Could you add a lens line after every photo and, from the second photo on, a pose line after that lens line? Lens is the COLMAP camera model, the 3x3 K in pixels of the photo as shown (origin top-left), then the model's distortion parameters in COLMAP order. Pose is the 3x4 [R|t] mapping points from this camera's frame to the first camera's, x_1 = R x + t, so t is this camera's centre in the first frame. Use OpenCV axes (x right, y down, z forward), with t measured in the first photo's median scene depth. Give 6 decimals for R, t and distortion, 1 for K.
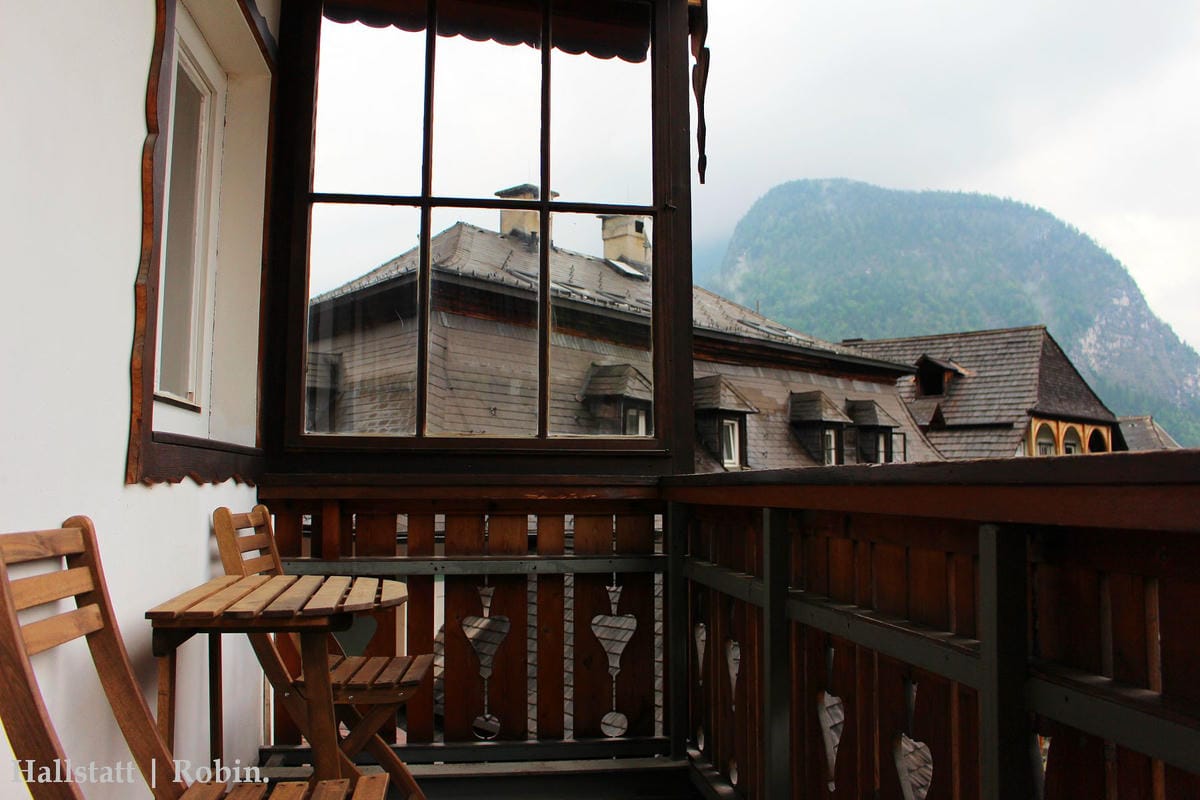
lens RADIAL K [[1014.5, 0, 600.0], [0, 1014.5, 400.0], [0, 0, 1]] dist [-0.134857, 0.118898]
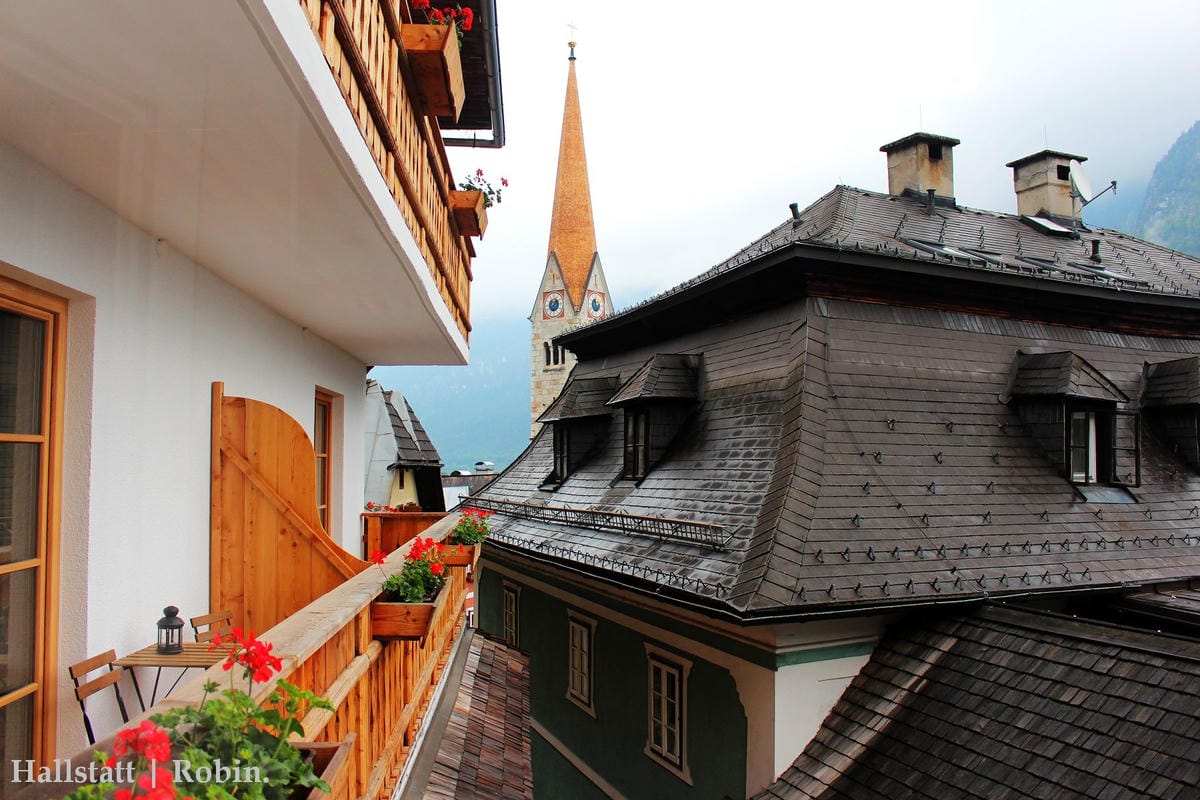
lens RADIAL K [[1014.5, 0, 600.0], [0, 1014.5, 400.0], [0, 0, 1]] dist [-0.134857, 0.118898]
pose [[0.925995, -0.029551, -0.376378, -0.013976], [0.038563, 0.999121, 0.016431, -0.017730], [0.375561, -0.029729, 0.926321, 0.132802]]
